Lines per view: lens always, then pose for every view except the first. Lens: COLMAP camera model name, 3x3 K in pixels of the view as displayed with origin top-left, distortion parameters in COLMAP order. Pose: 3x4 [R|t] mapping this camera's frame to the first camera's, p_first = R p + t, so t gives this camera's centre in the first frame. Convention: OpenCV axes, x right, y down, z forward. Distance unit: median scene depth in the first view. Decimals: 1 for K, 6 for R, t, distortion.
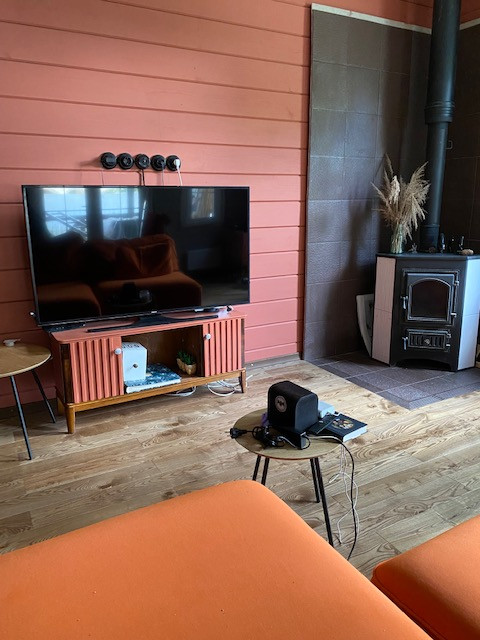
lens RADIAL K [[488.3, 0, 254.1], [0, 488.3, 319.9], [0, 0, 1]] dist [0.041330, -0.049830]
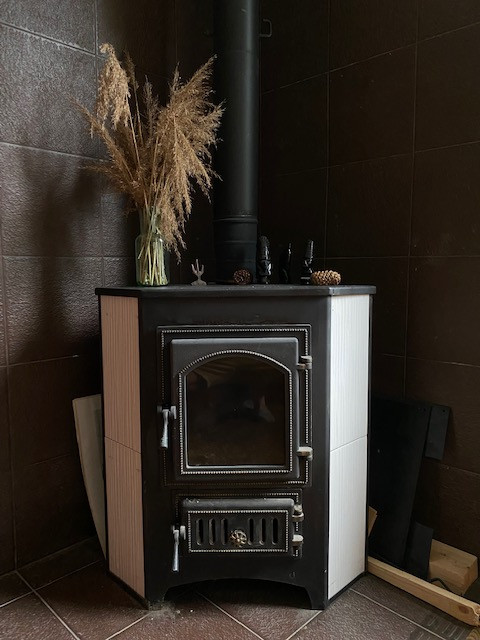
lens RADIAL K [[488.3, 0, 239.4], [0, 488.3, 319.7], [0, 0, 1]] dist [0.041330, -0.049830]
pose [[0.965899, -0.030258, 0.257146, 0.267140], [0.059099, 0.992696, -0.105180, -0.068549], [-0.252085, 0.116790, 0.960632, 0.648867]]
